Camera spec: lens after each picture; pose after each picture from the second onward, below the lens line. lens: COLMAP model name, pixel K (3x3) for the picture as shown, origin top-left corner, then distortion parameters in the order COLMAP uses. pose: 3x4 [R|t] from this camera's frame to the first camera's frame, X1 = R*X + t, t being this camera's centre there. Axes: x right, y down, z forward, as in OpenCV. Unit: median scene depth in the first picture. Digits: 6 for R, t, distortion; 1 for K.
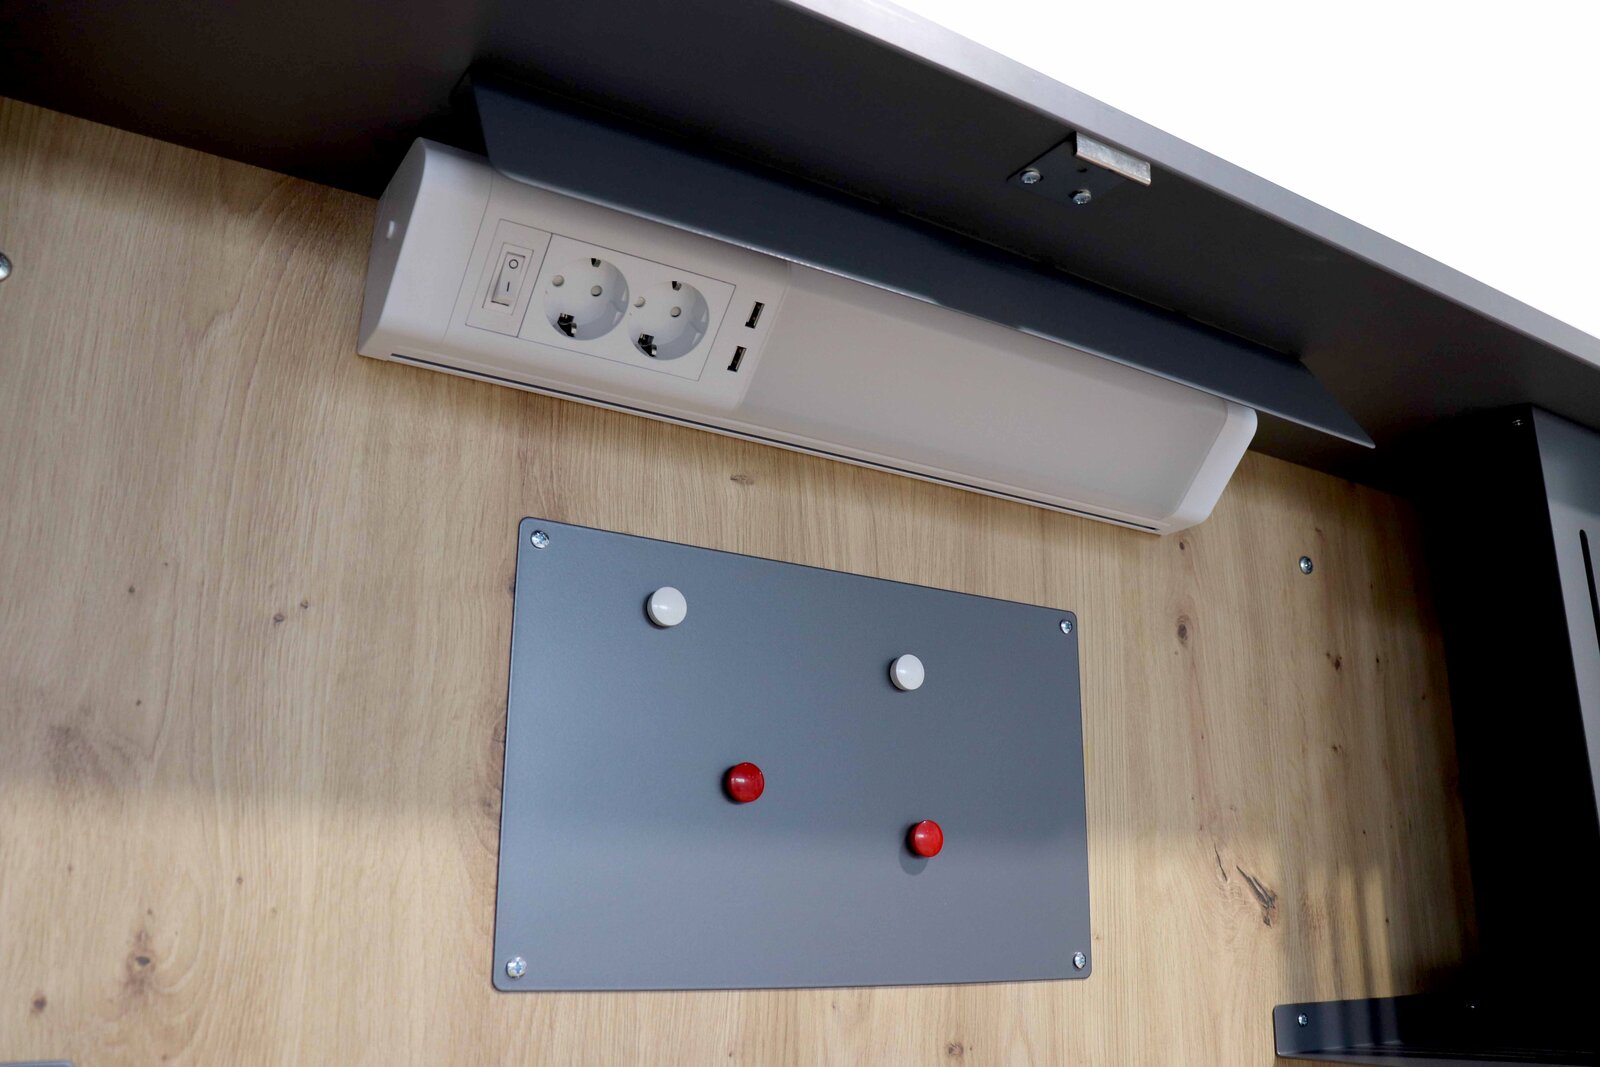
lens RADIAL K [[1297.4, 0, 780.3], [0, 1297.4, 534.2], [0, 0, 1]] dist [-0.176833, 0.150256]
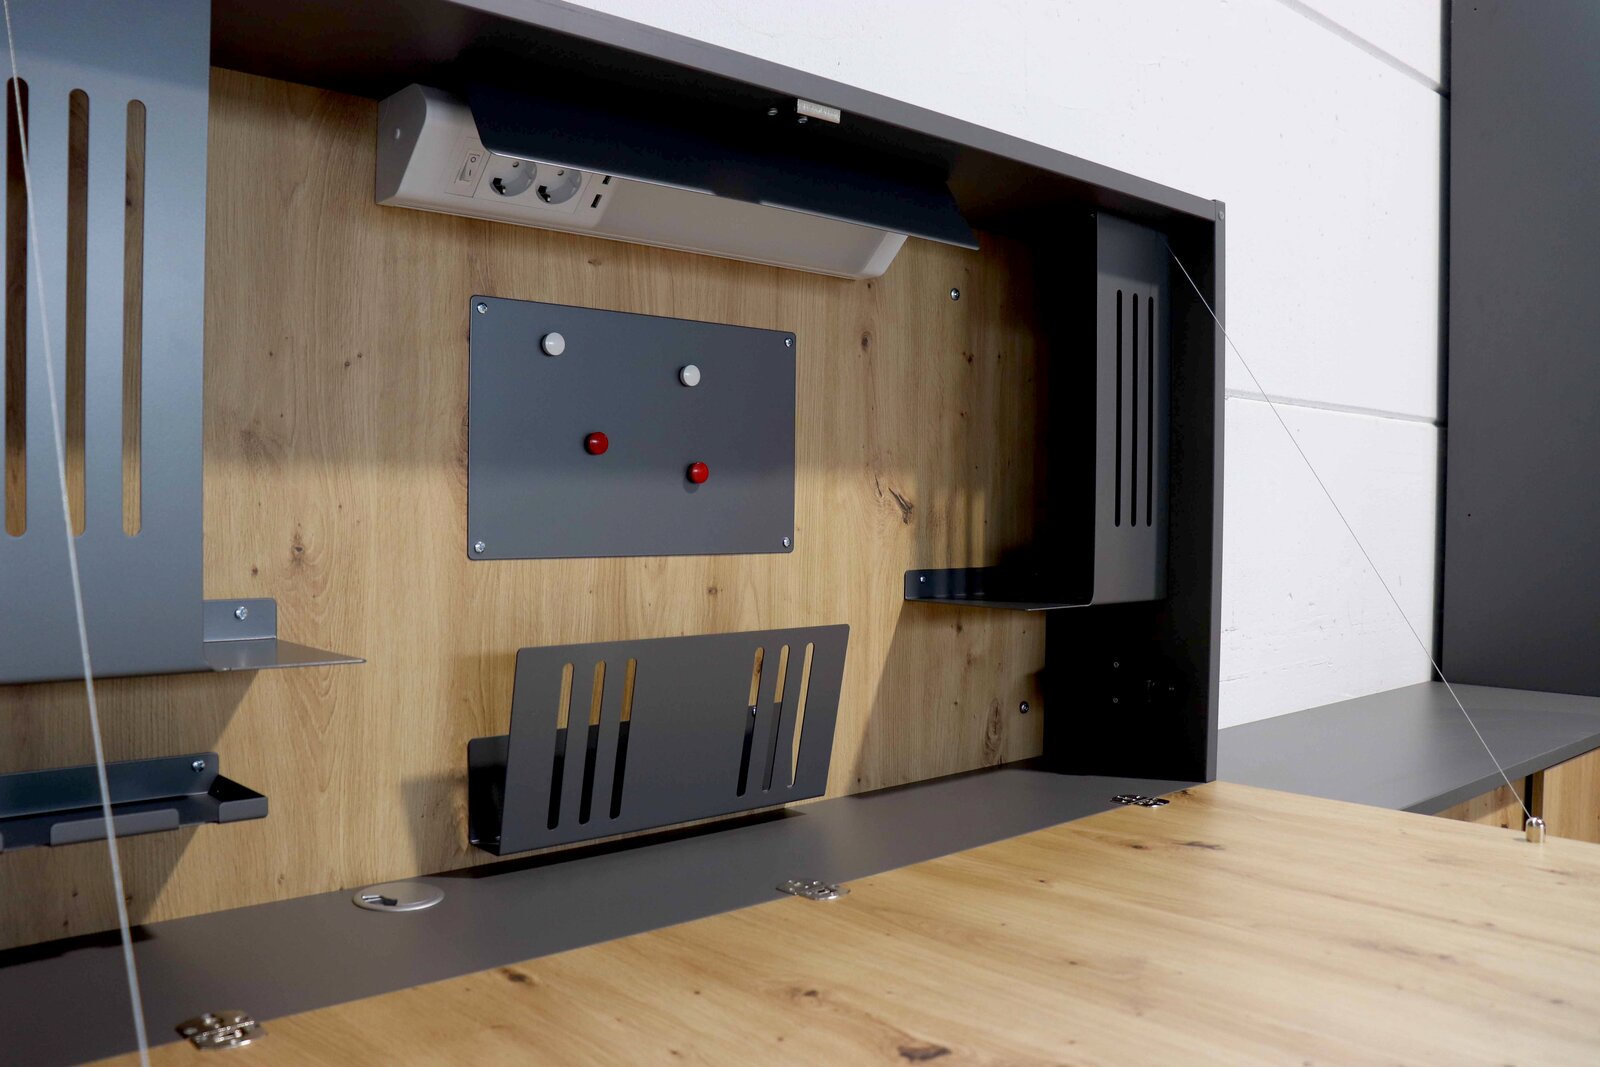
lens RADIAL K [[1297.4, 0, 780.3], [0, 1297.4, 534.2], [0, 0, 1]] dist [-0.176833, 0.150256]
pose [[0.984806, -0.004570, 0.173599, -0.086570], [-0.050044, 0.949779, 0.308894, -0.242658], [-0.166292, -0.312889, 0.935119, -0.719298]]
